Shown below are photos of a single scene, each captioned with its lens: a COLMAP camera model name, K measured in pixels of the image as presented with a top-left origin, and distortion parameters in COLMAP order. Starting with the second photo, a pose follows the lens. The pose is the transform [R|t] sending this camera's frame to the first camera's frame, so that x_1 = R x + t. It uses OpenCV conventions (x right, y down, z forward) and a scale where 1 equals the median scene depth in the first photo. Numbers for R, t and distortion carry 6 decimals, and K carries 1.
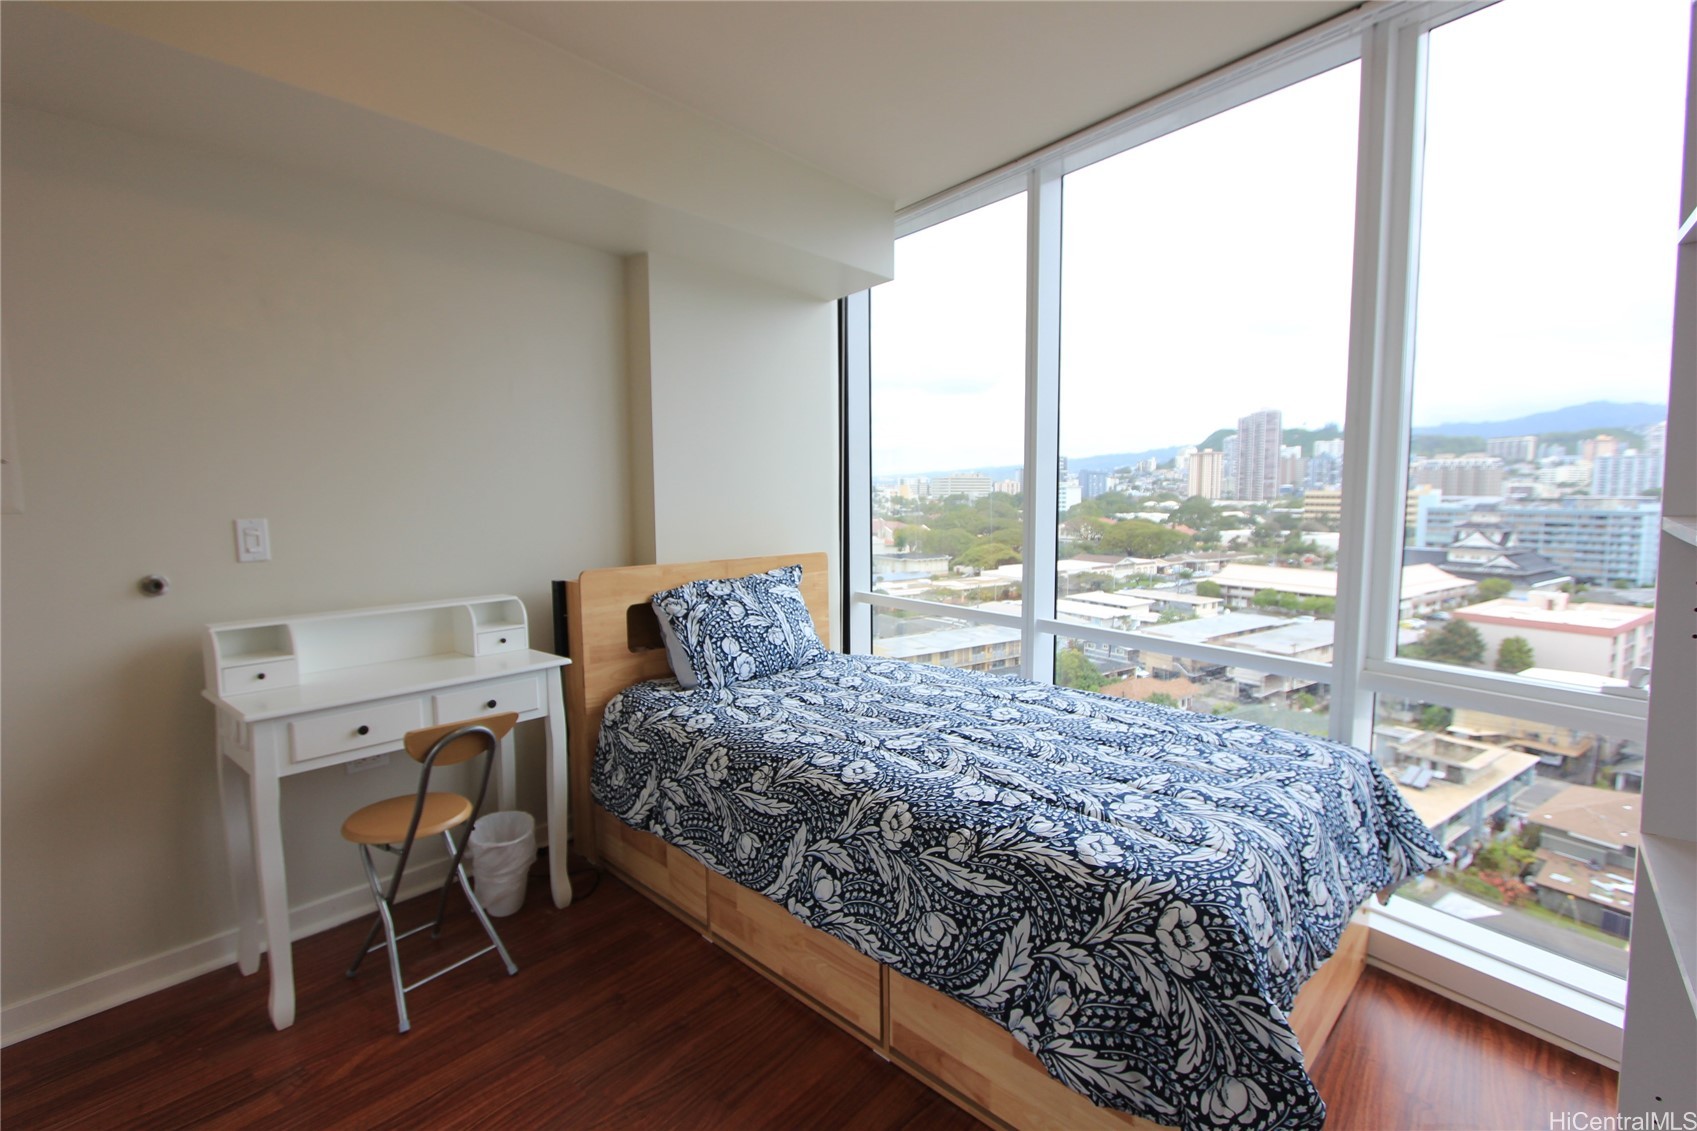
lens RADIAL K [[787.5, 0, 856.8], [0, 787.5, 562.1], [0, 0, 1]] dist [-0.016256, 0.000408]
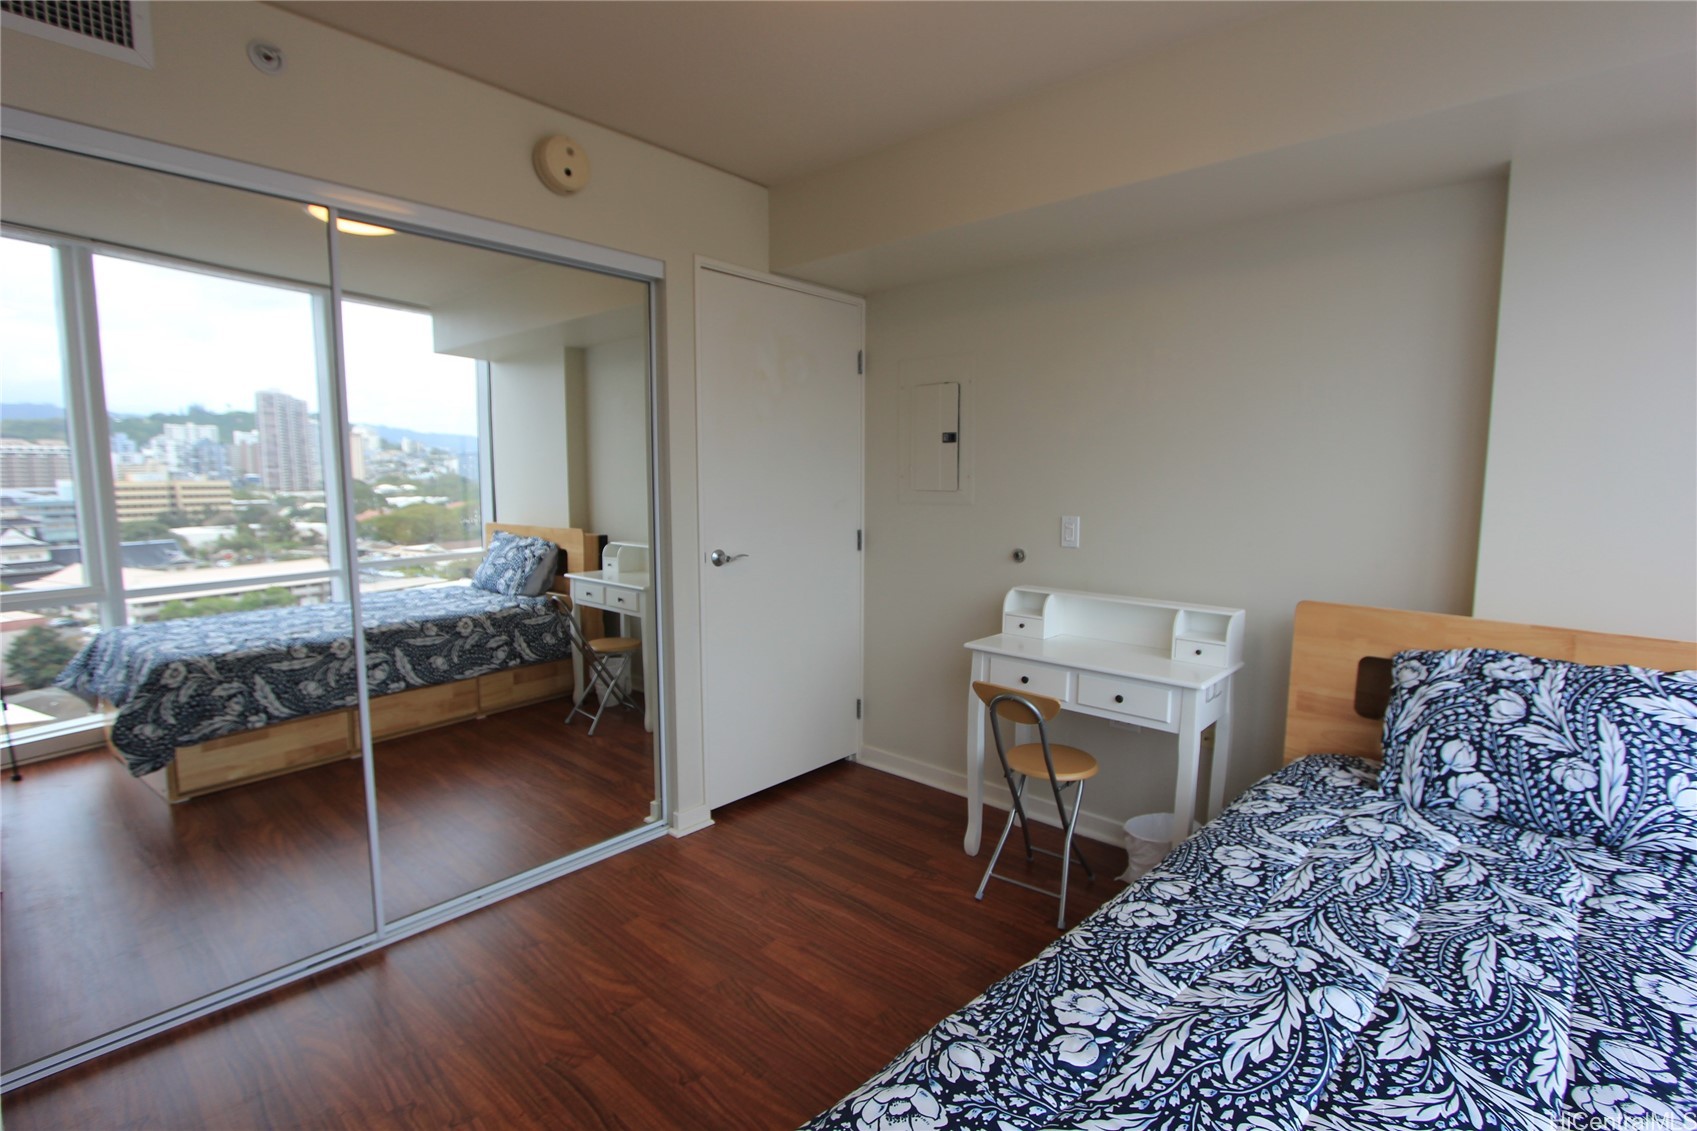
lens RADIAL K [[787.5, 0, 856.8], [0, 787.5, 562.1], [0, 0, 1]] dist [-0.016256, 0.000408]
pose [[-0.028998, 0.112981, -0.993174, 0.210798], [-0.098307, 0.988453, 0.115314, -0.033405], [0.994734, 0.100979, -0.017557, 0.222941]]
